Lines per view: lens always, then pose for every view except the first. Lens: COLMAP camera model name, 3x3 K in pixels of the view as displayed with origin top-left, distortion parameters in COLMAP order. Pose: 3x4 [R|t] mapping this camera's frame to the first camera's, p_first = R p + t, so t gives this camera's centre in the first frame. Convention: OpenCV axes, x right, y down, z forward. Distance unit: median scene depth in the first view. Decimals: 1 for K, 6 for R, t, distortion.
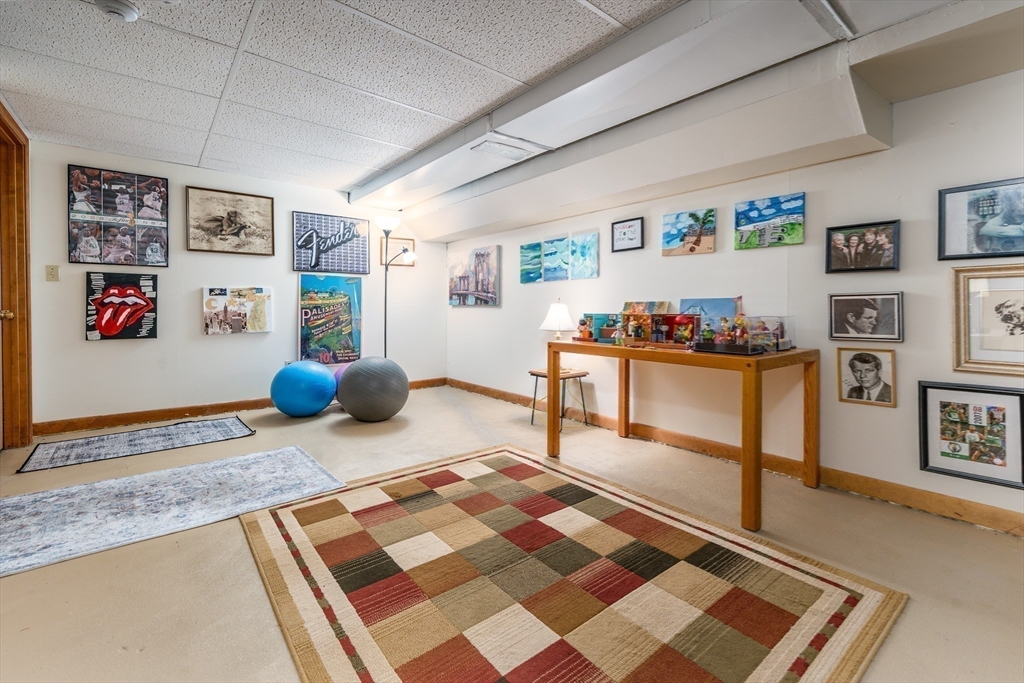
lens RADIAL K [[465.0, 0, 546.8], [0, 465.0, 309.7], [0, 0, 1]] dist [0.000563, -0.000002]
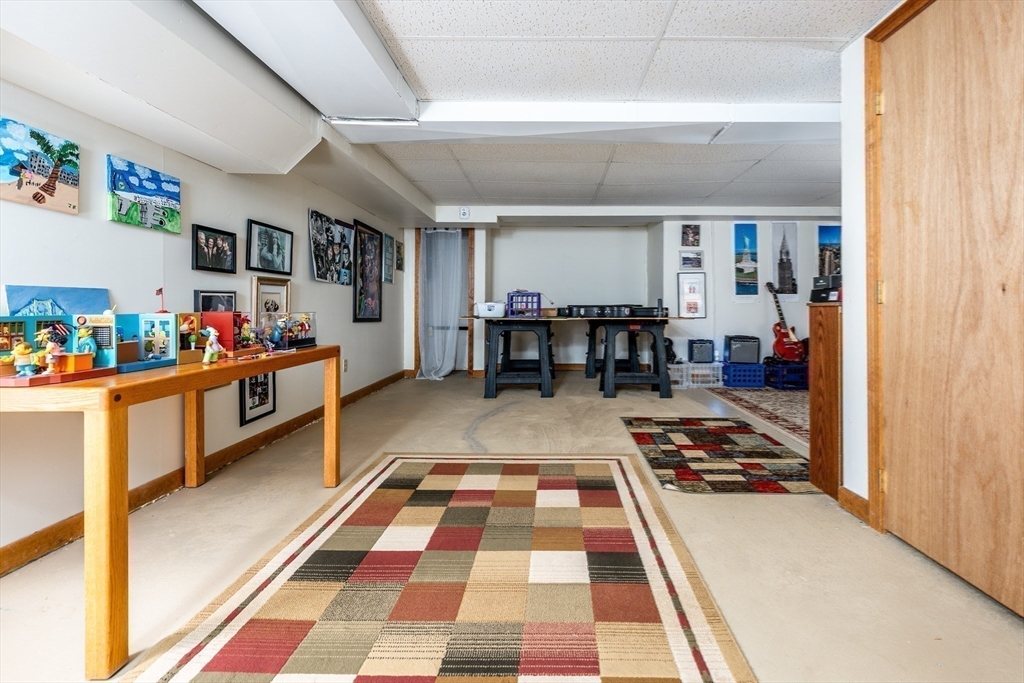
lens RADIAL K [[465.0, 0, 546.8], [0, 465.0, 309.7], [0, 0, 1]] dist [0.000563, -0.000002]
pose [[-0.750370, -0.008631, 0.660962, -0.669473], [-0.001330, 0.999932, 0.011547, -0.003728], [-0.661017, 0.007786, -0.750330, 1.319752]]
